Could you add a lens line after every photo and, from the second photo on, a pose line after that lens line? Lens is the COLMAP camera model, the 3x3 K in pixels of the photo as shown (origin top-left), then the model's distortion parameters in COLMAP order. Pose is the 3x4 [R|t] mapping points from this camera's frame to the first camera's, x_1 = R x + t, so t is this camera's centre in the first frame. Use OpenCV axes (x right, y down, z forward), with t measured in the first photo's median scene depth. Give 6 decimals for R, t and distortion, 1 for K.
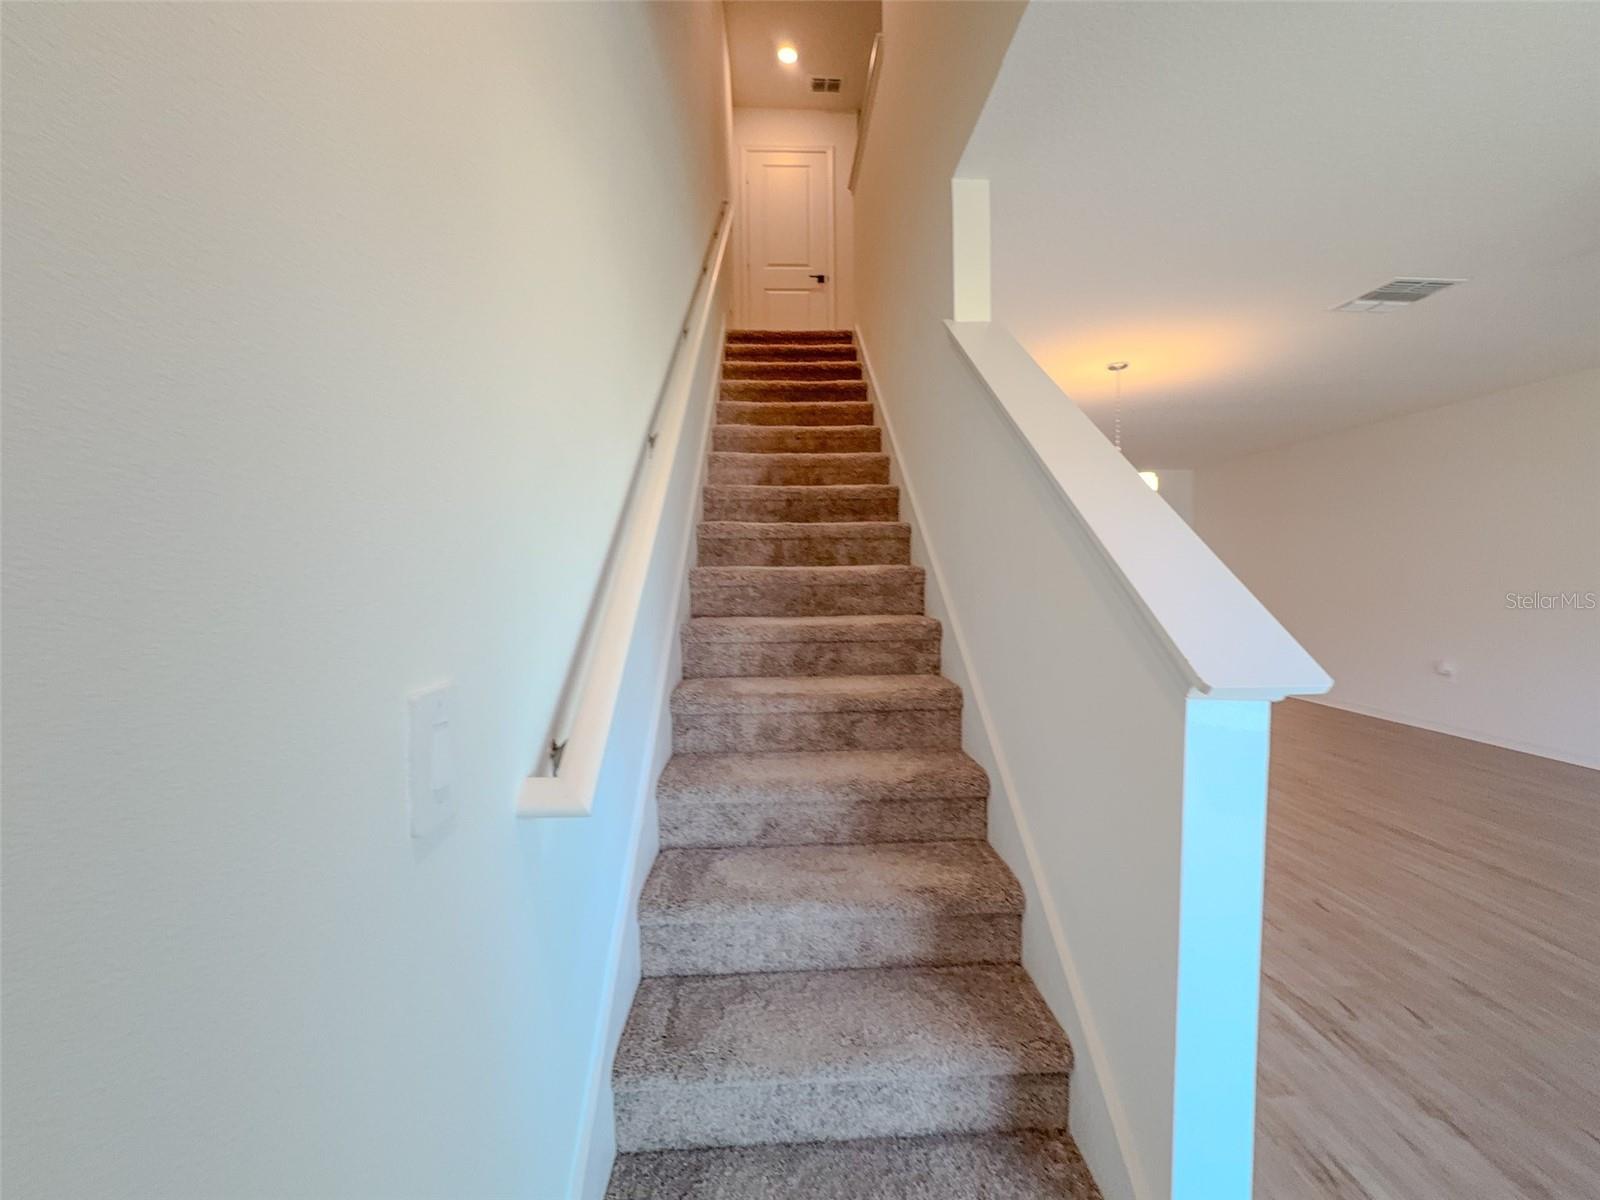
lens RADIAL K [[649.3, 0, 800.0], [0, 649.3, 600.0], [0, 0, 1]] dist [-0.000797, 0.000018]
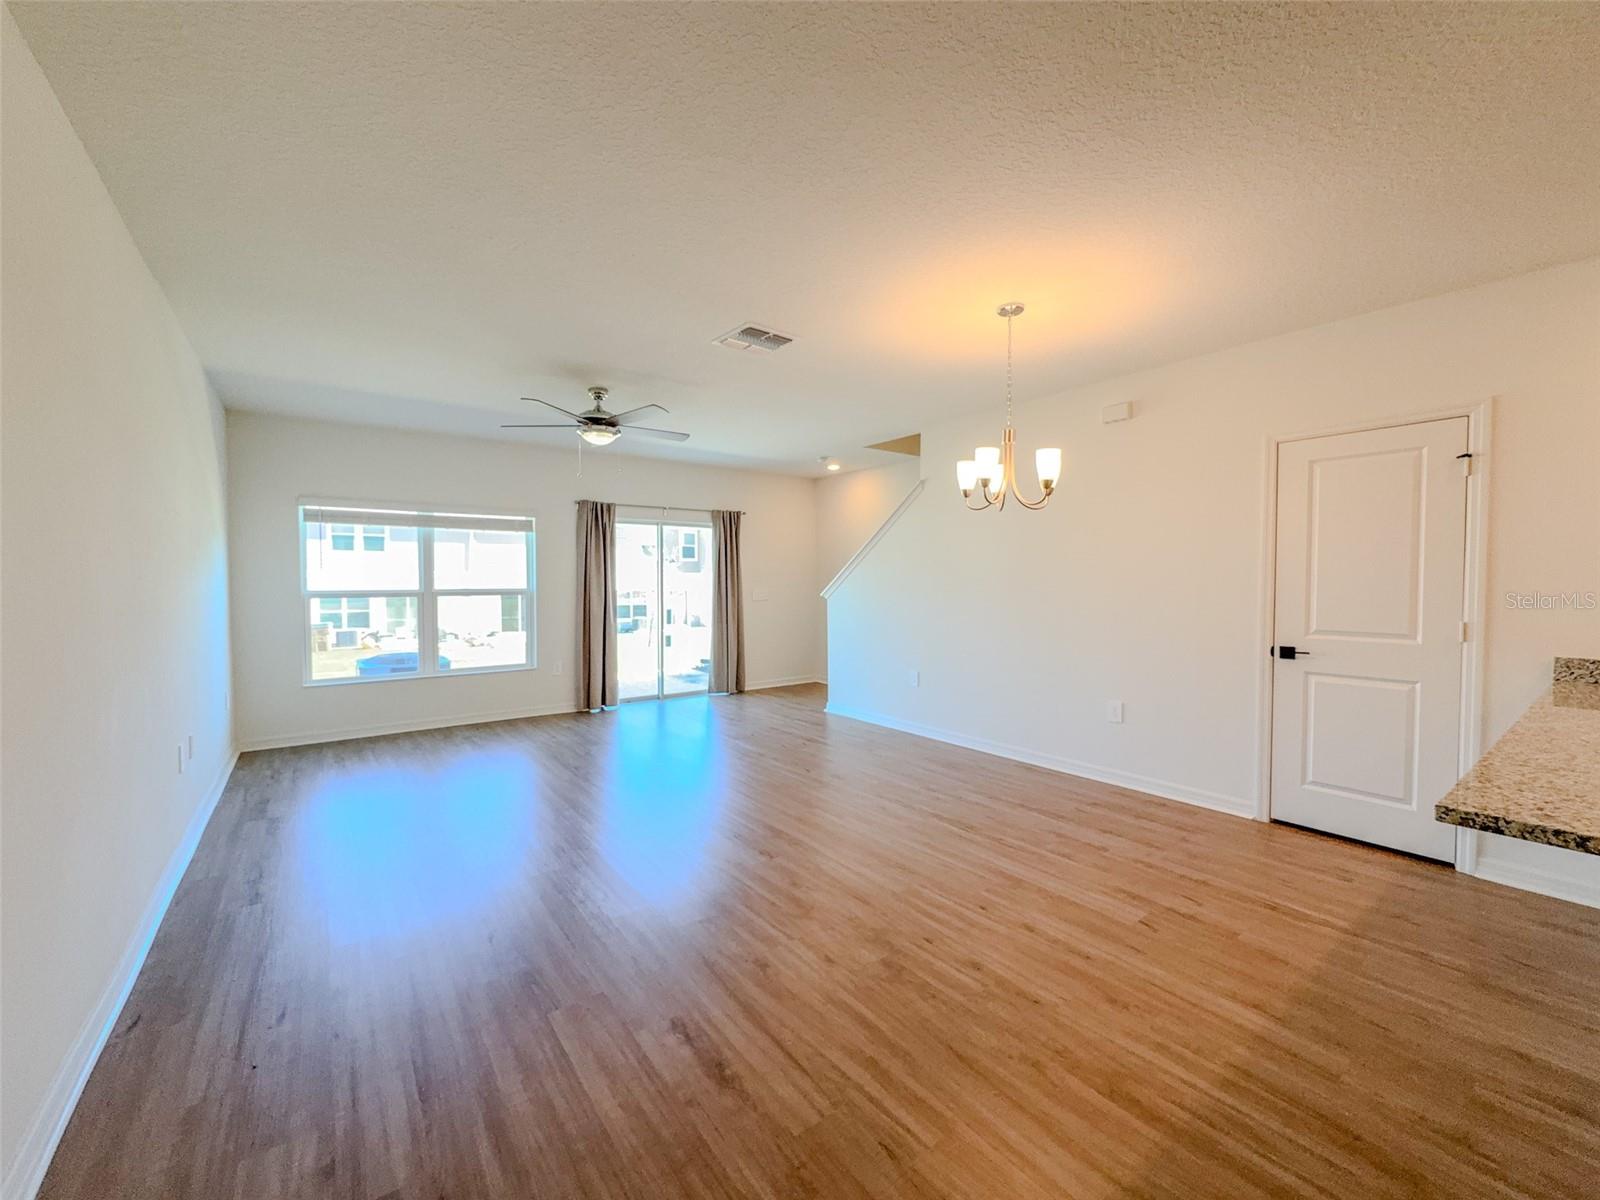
lens RADIAL K [[641.8, 0, 797.6], [0, 641.8, 594.7], [0, 0, 1]] dist [0.000952, 0.000052]
pose [[-0.816900, 0.023957, -0.576282, 1.536006], [-0.016461, 0.997762, 0.064813, -0.100615], [0.576545, 0.062432, -0.814677, 2.010294]]
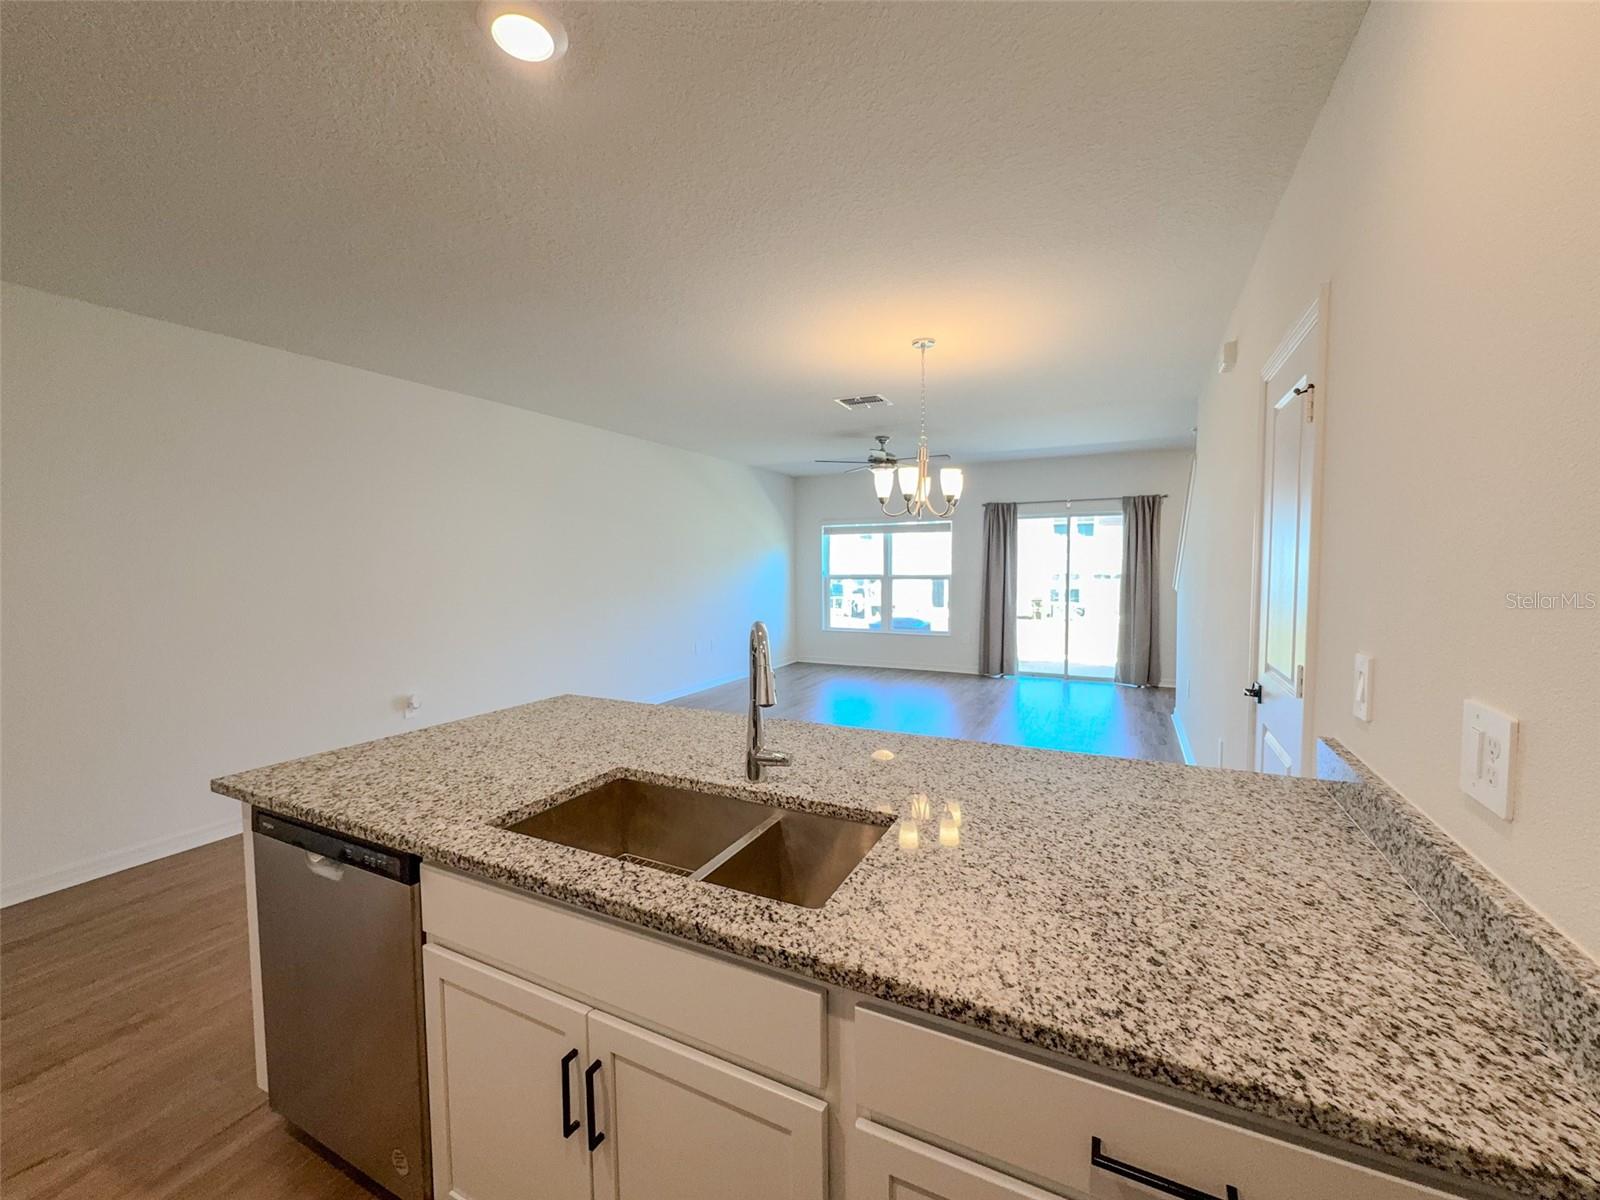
lens RADIAL K [[644.4, 0, 800.0], [0, 644.4, 600.0], [0, 0, 1]] dist [0.000362, 0.000321]
pose [[-0.876819, -0.016110, 0.480550, 0.302396], [0.033611, 0.994940, 0.094682, -0.143865], [-0.479644, 0.099171, -0.871841, 2.517714]]
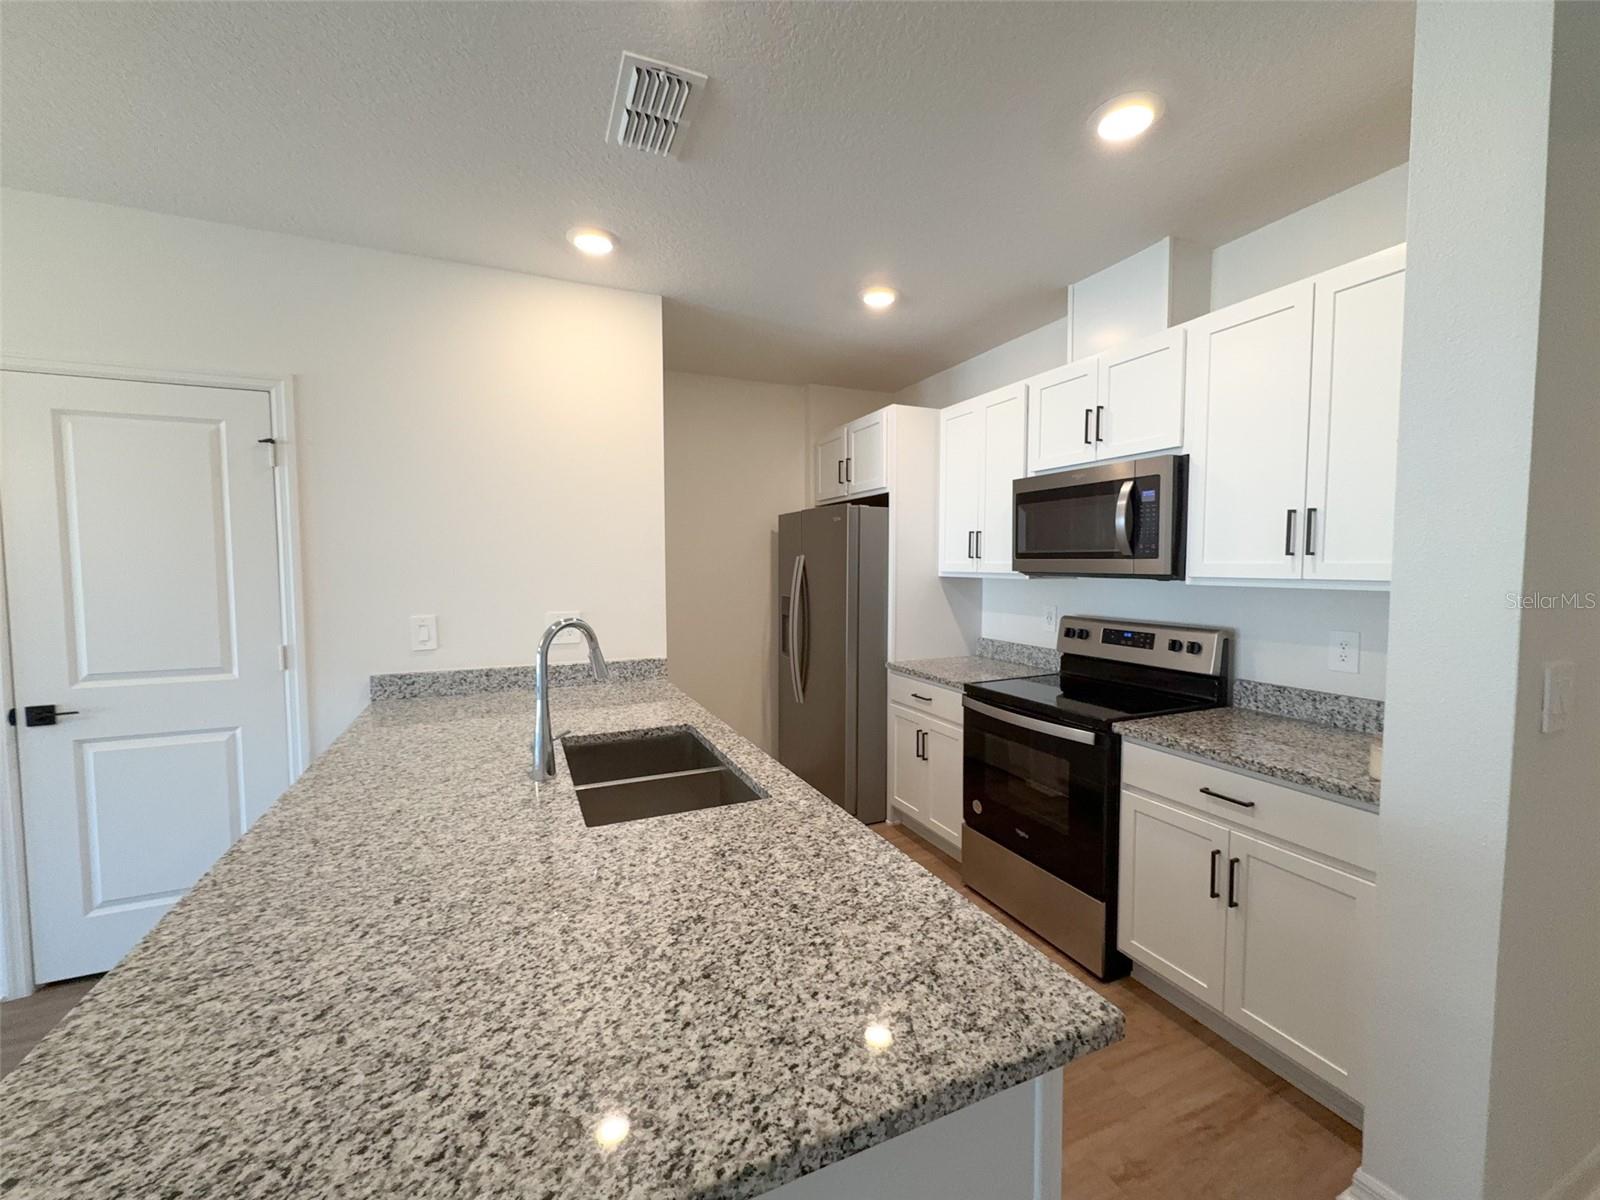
lens RADIAL K [[646.6, 0, 807.0], [0, 646.6, 599.1], [0, 0, 1]] dist [0.000127, -0.000051]
pose [[0.379092, 0.057279, -0.923584, 1.139925], [-0.039326, 0.998178, 0.045763, -0.132754], [0.924523, 0.018973, 0.380654, 2.095942]]
